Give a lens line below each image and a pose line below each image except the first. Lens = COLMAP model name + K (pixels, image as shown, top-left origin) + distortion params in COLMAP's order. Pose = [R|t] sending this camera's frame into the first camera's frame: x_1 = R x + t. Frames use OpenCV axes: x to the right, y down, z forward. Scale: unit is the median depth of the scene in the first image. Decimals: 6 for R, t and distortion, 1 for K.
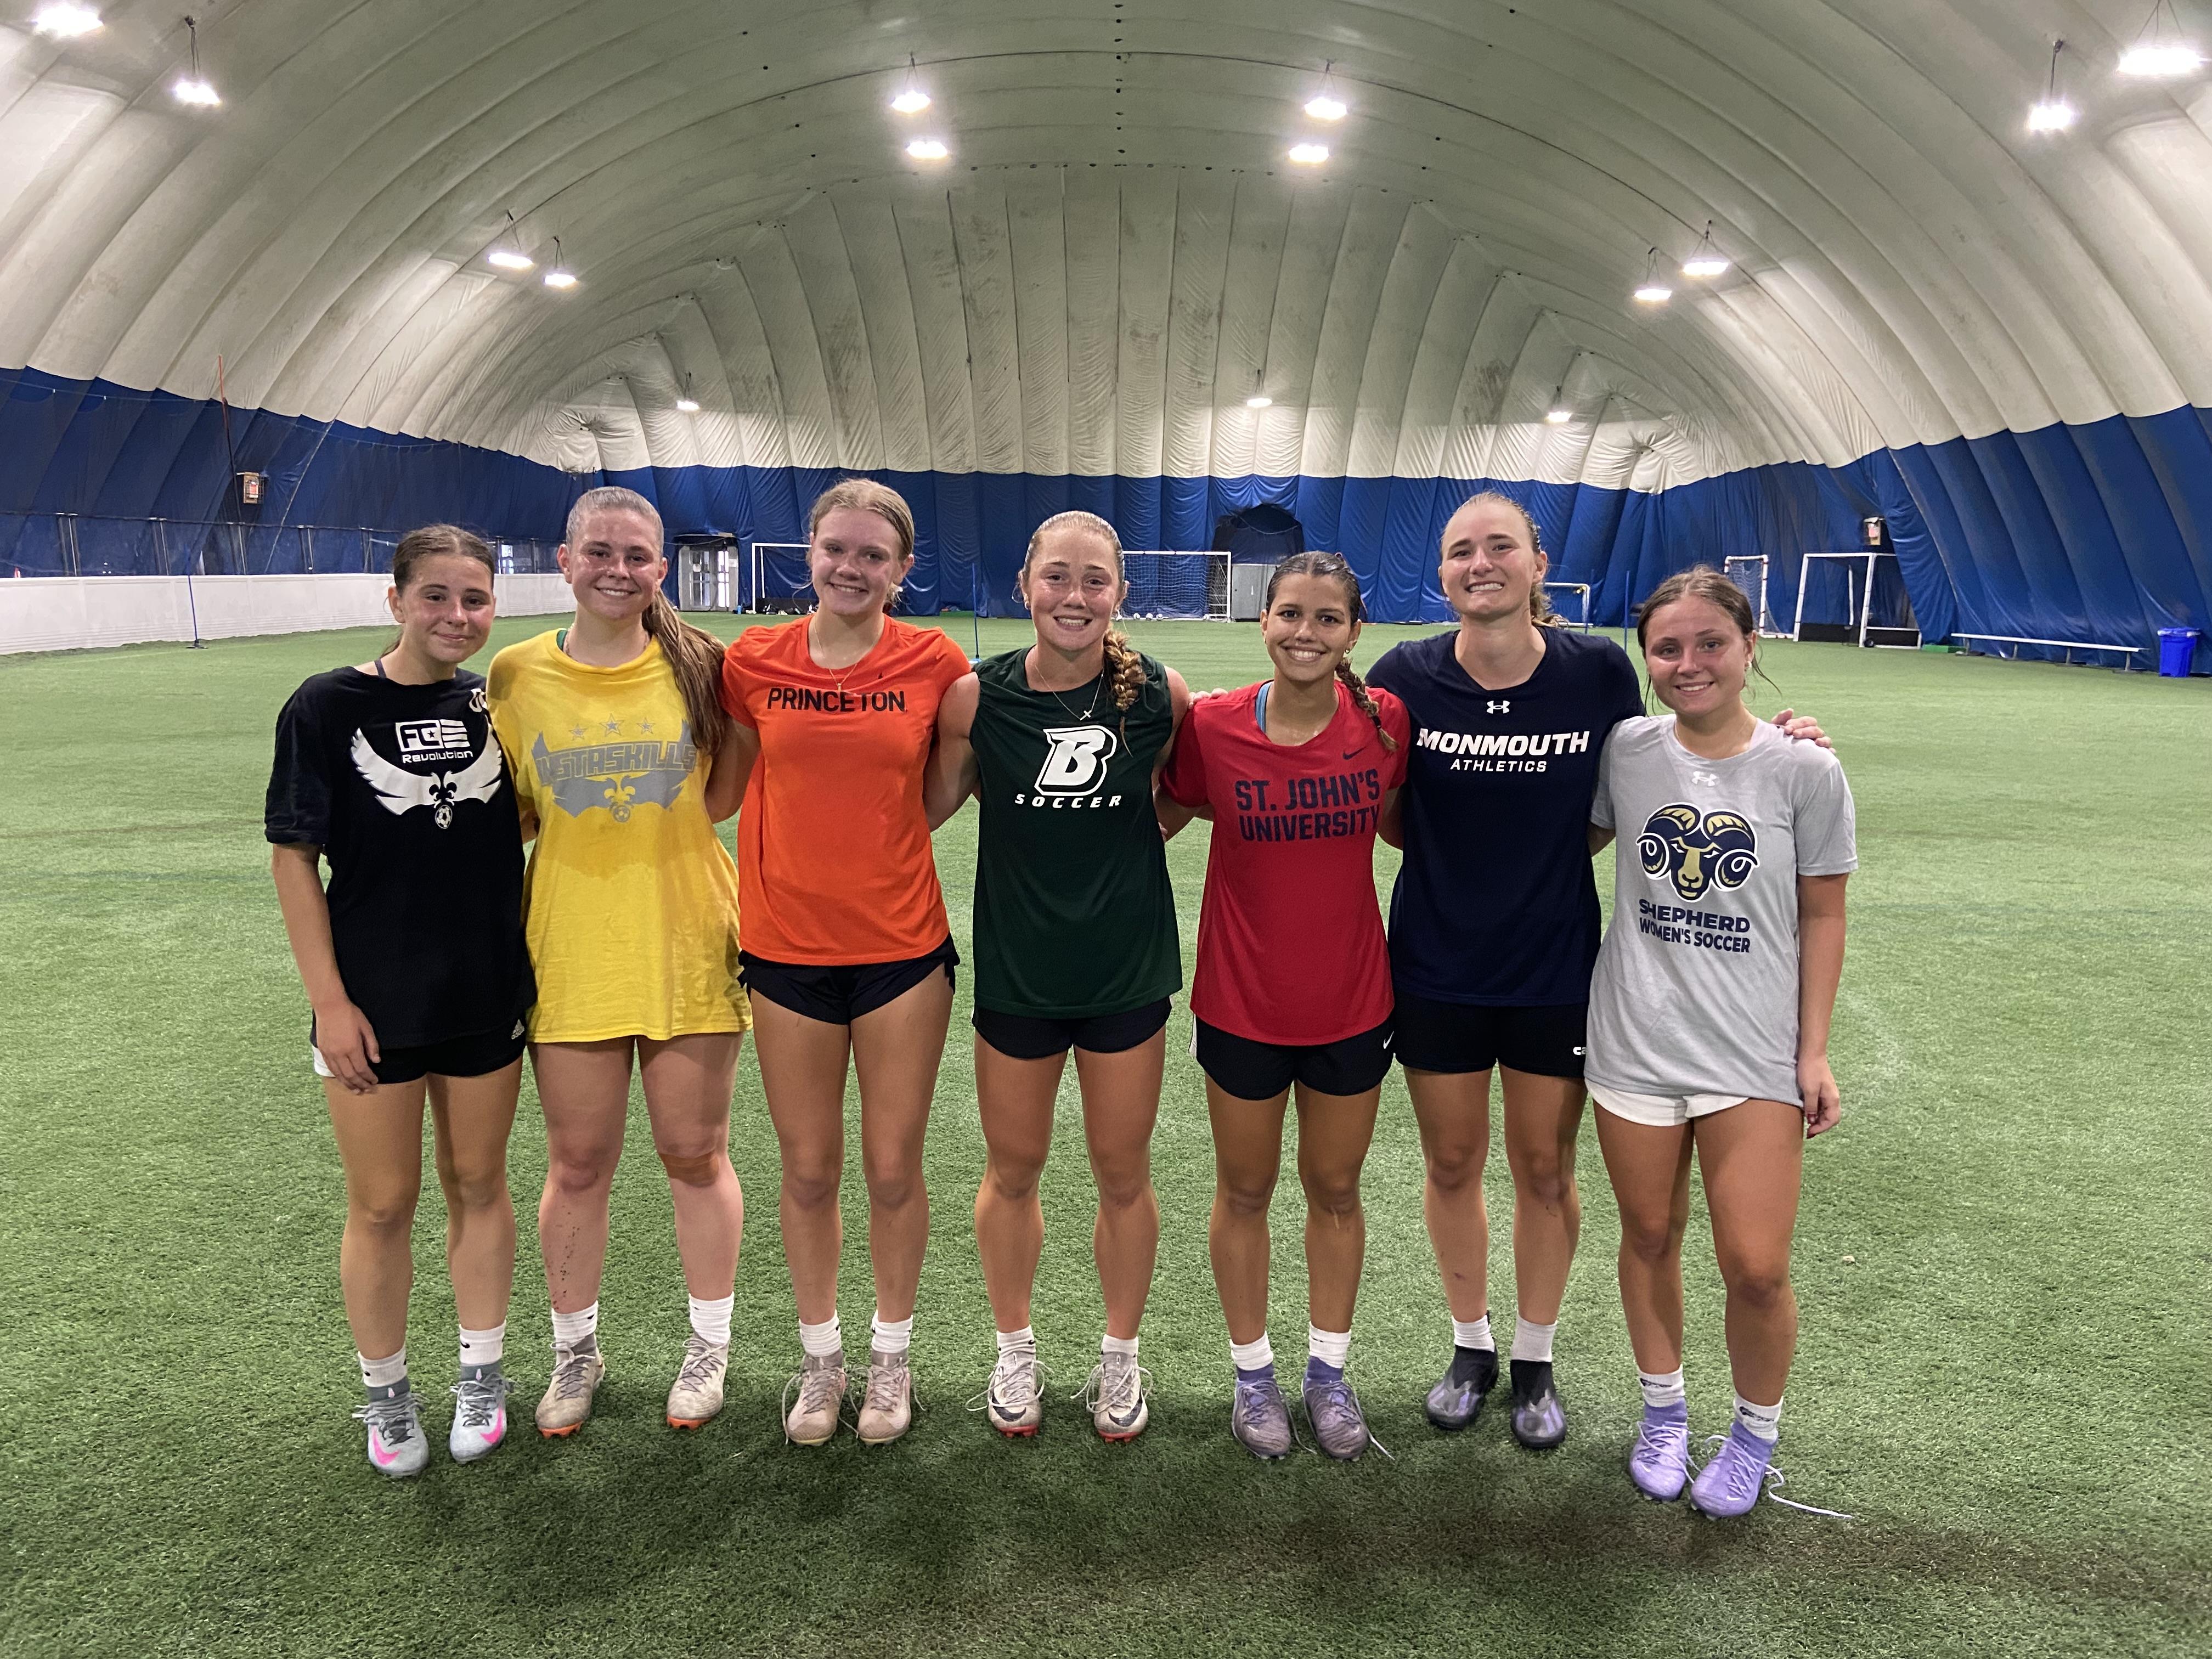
lens RADIAL K [[1655.4, 0, 1113.8], [0, 1655.4, 822.9], [0, 0, 1]] dist [0.123076, -0.159212]
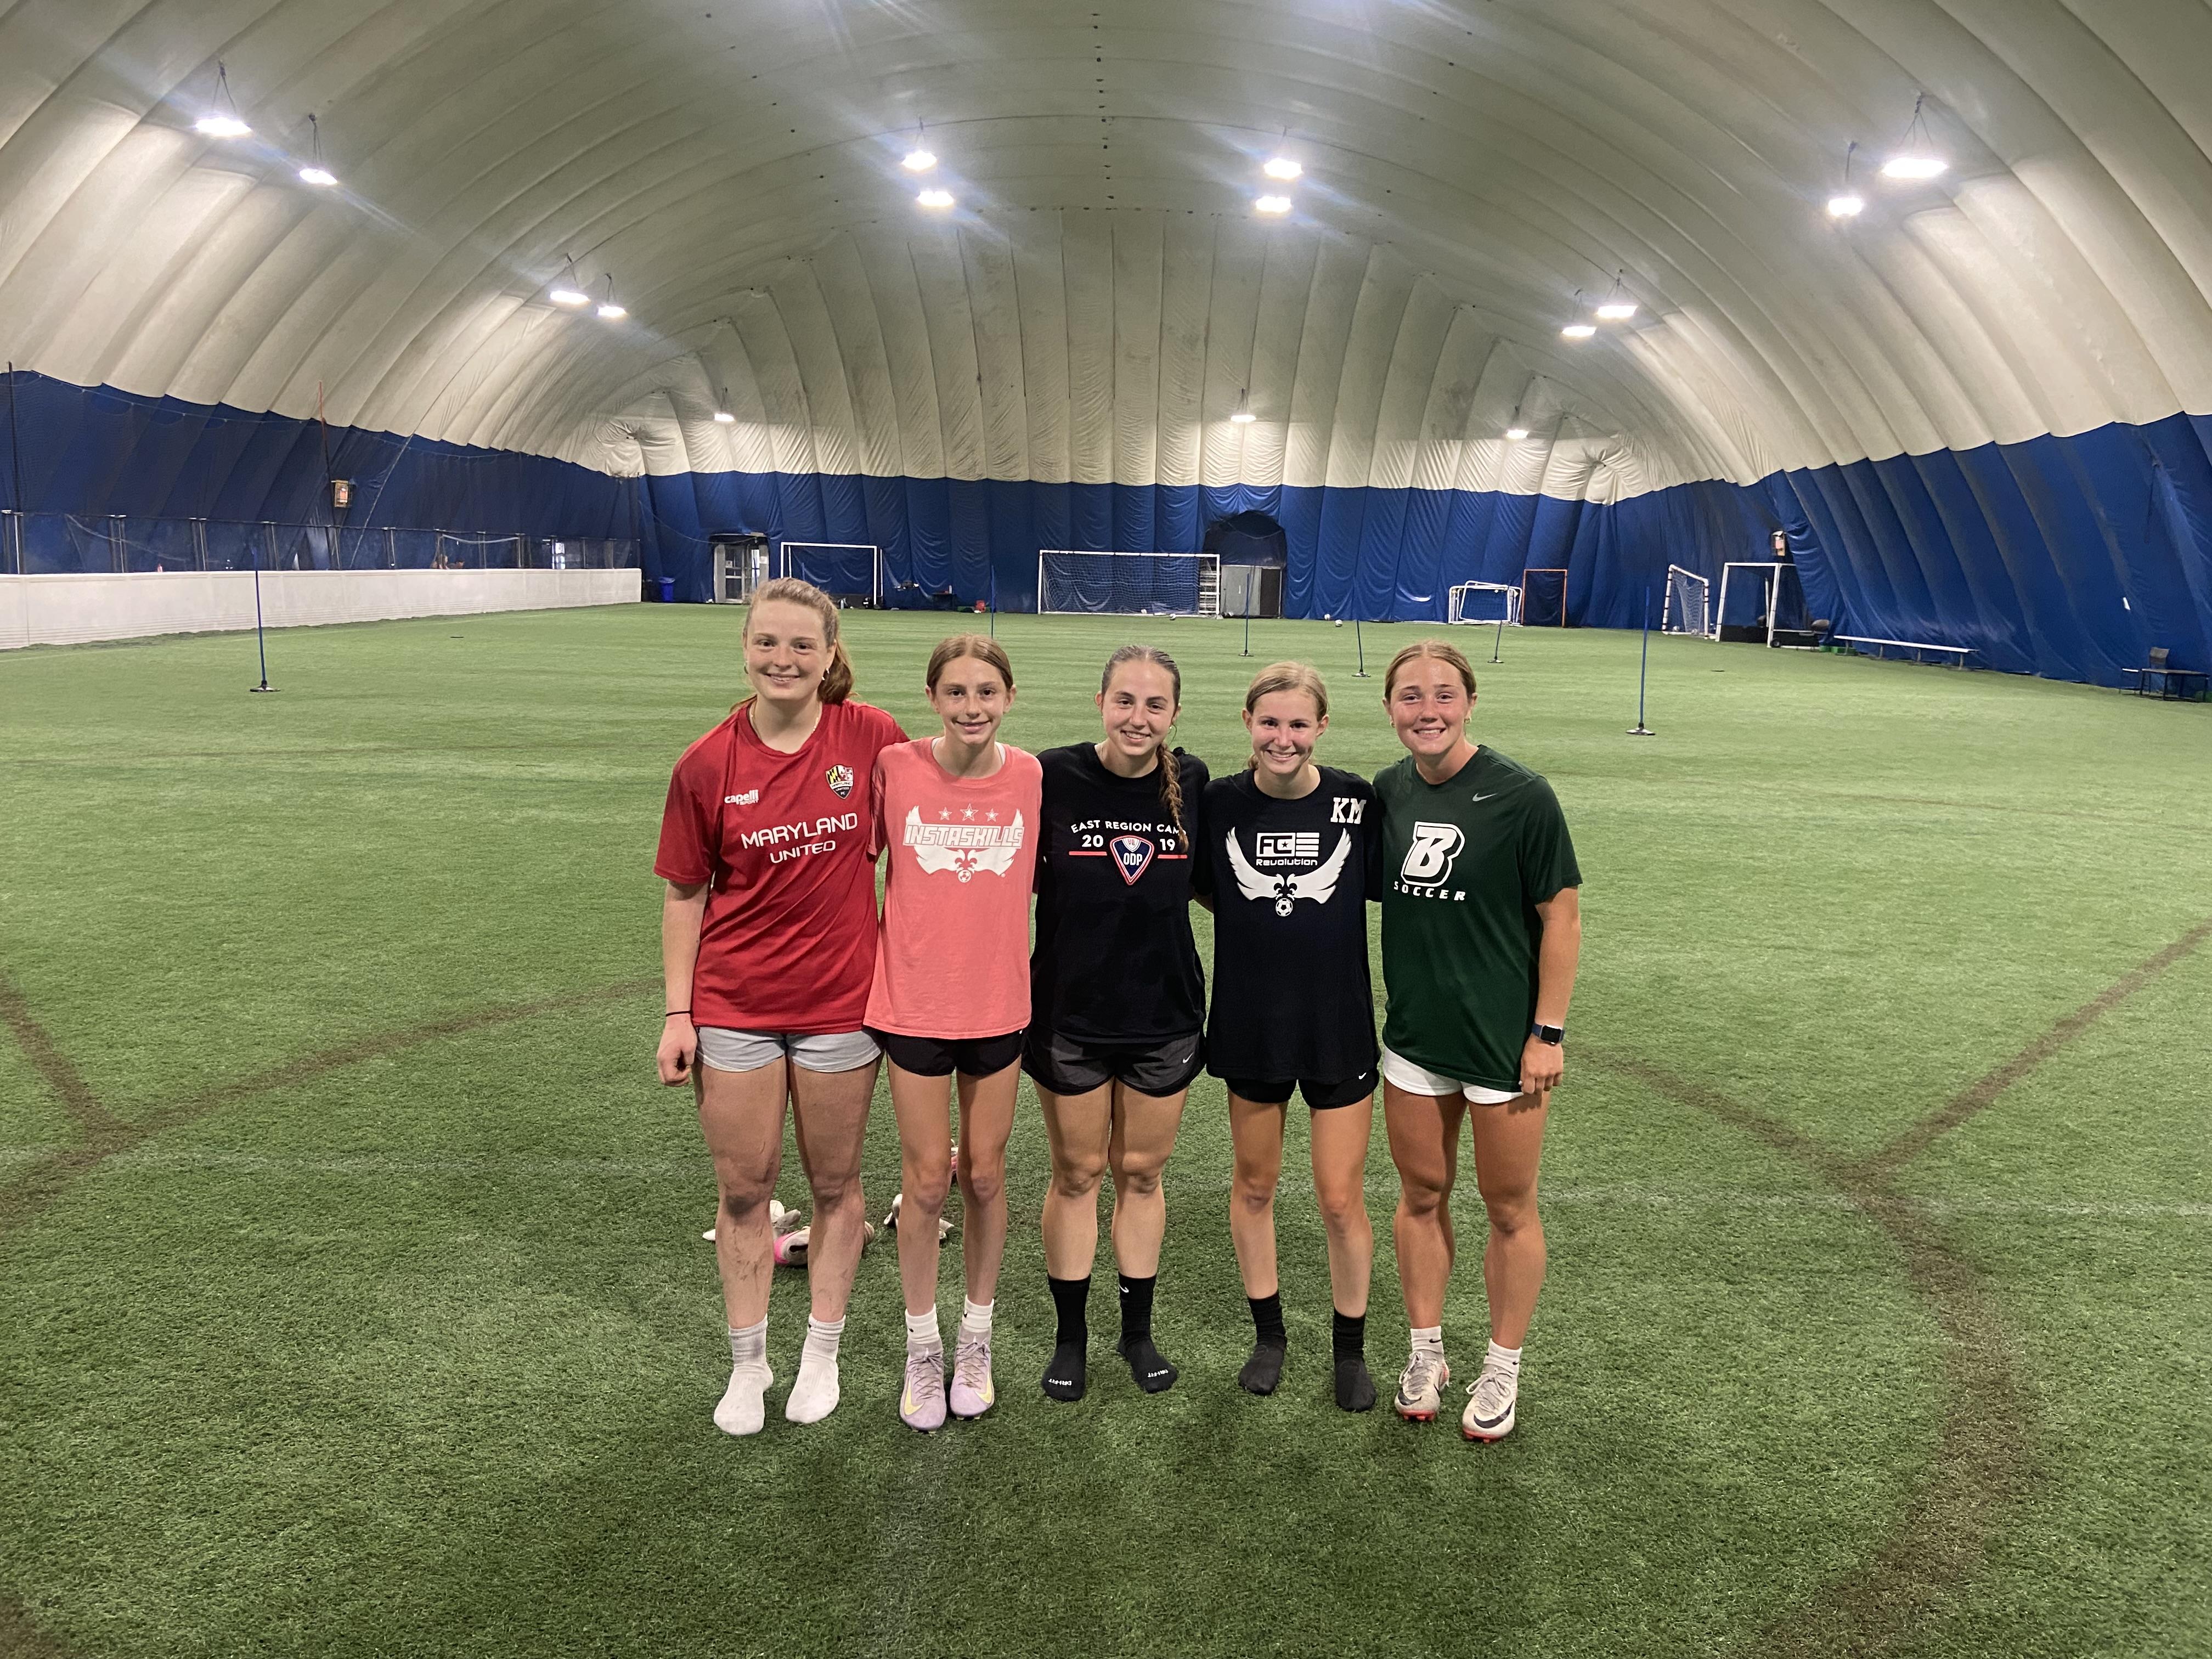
lens RADIAL K [[1657.9, 0, 1119.9], [0, 1657.9, 821.5], [0, 0, 1]] dist [0.126021, -0.158166]
pose [[0.999774, 0.011632, -0.017797, 0.028893], [-0.011589, 0.999930, 0.002520, 0.010764], [0.017825, -0.002313, 0.999838, -0.099122]]
